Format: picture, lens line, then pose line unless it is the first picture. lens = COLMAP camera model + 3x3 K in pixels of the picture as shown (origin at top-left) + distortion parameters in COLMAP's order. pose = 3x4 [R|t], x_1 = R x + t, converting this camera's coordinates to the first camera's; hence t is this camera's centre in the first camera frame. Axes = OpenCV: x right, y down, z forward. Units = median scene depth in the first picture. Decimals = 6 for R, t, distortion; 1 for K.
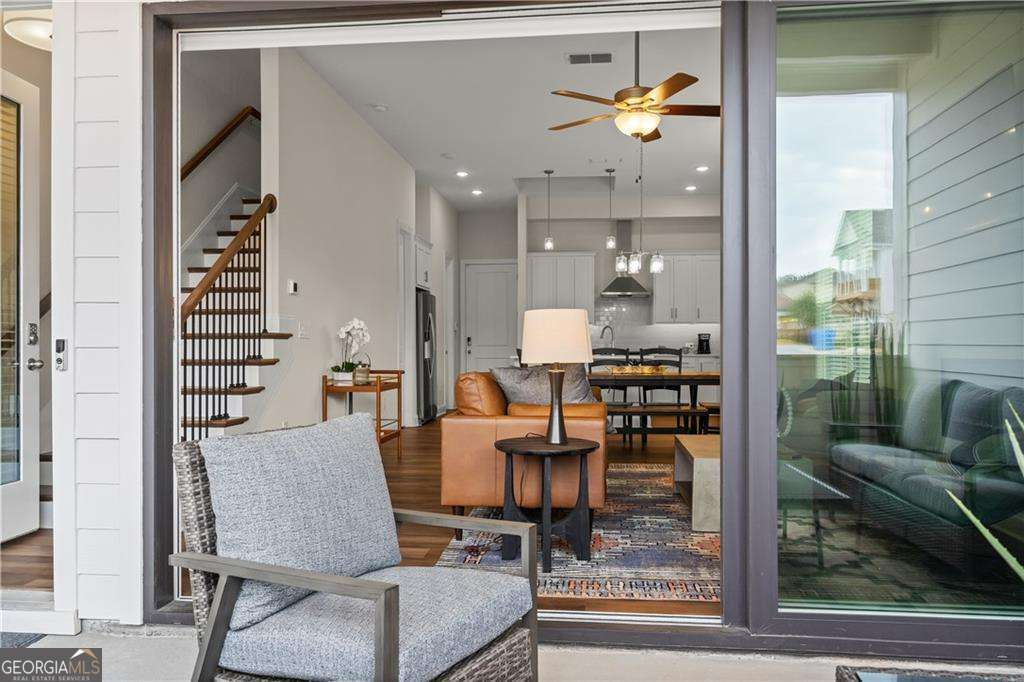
lens RADIAL K [[769.6, 0, 508.1], [0, 769.6, 344.6], [0, 0, 1]] dist [0.006831, 0.000032]
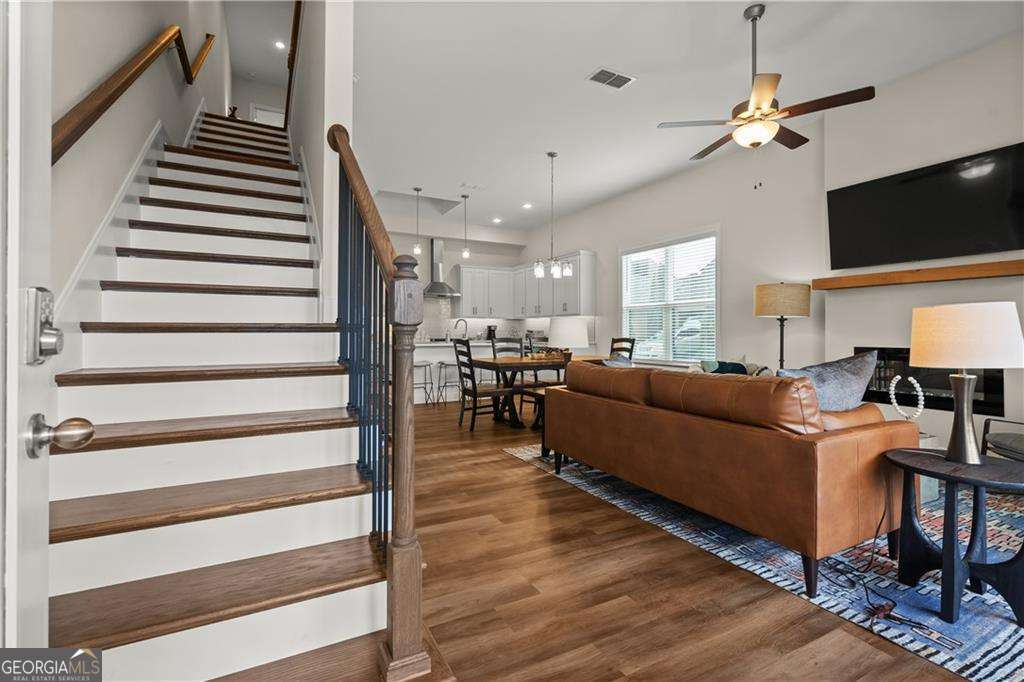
lens RADIAL K [[470.8, 0, 509.8], [0, 470.8, 330.6], [0, 0, 1]] dist [-0.001998, -0.000119]
pose [[0.827102, 0.002732, 0.562045, -0.205228], [-0.002204, 0.999996, -0.001617, -0.003675], [-0.562047, 0.000098, 0.827105, 0.270223]]
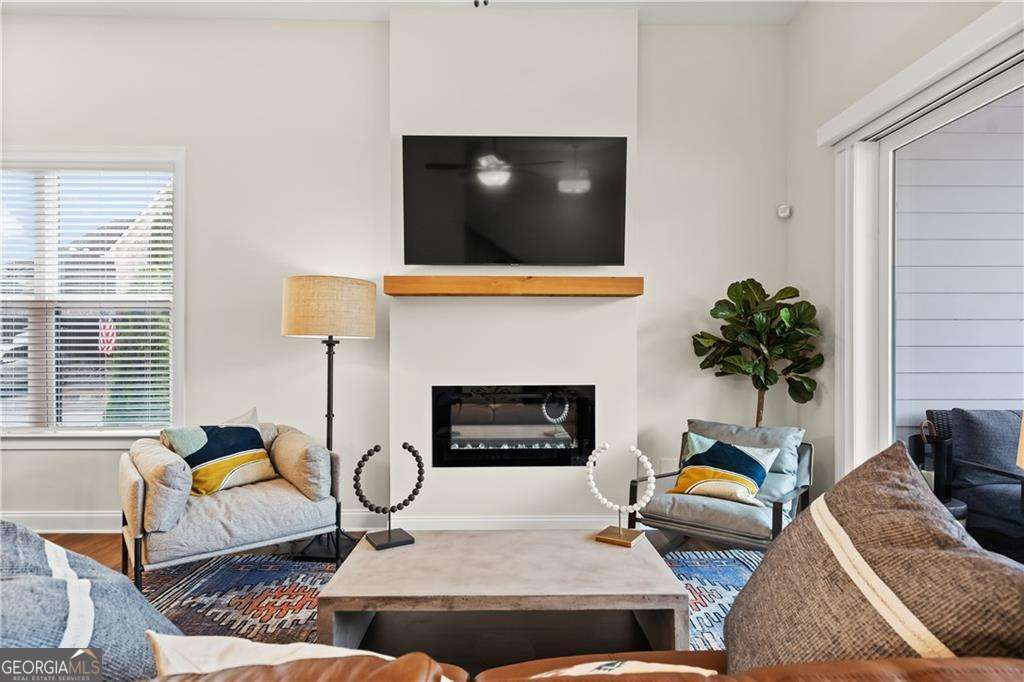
lens RADIAL K [[526.1, 0, 511.1], [0, 526.1, 351.9], [0, 0, 1]] dist [0.004808, 0.001173]
pose [[-0.141264, -0.007924, 0.989940, -0.034161], [-0.002042, 0.999968, 0.007713, -0.012497], [-0.989970, -0.000932, -0.141276, 0.436815]]
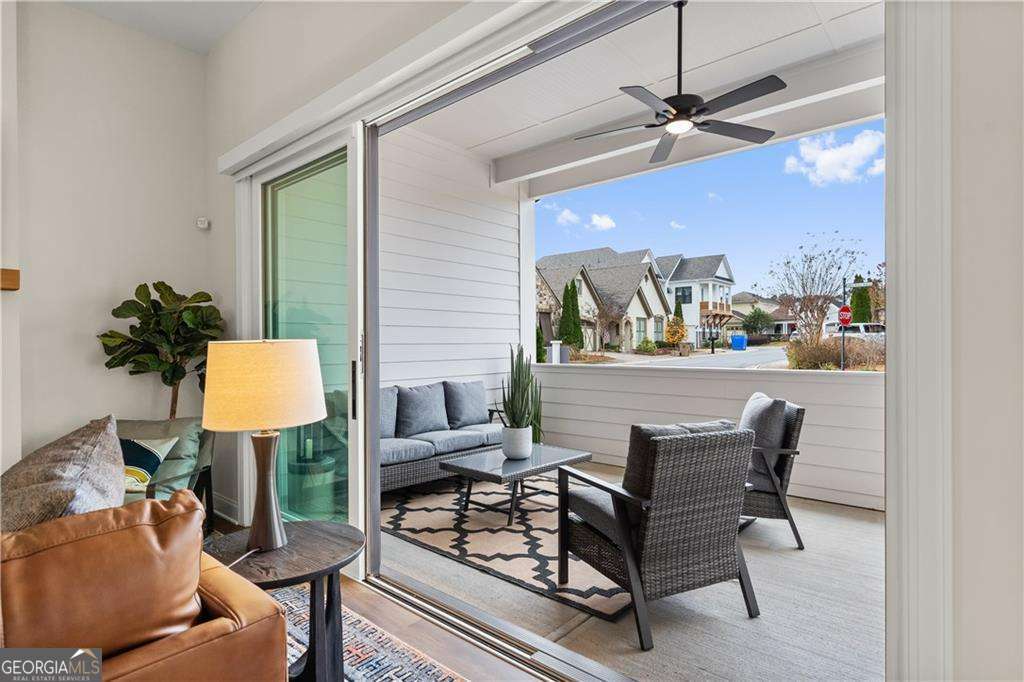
lens RADIAL K [[526.1, 0, 514.3], [0, 526.1, 348.0], [0, 0, 1]] dist [0.004808, 0.001173]
pose [[-0.828531, 0.004116, 0.559928, -0.109420], [0.005948, 0.999981, 0.001450, -0.011094], [-0.559912, 0.004532, -0.828540, 0.404582]]
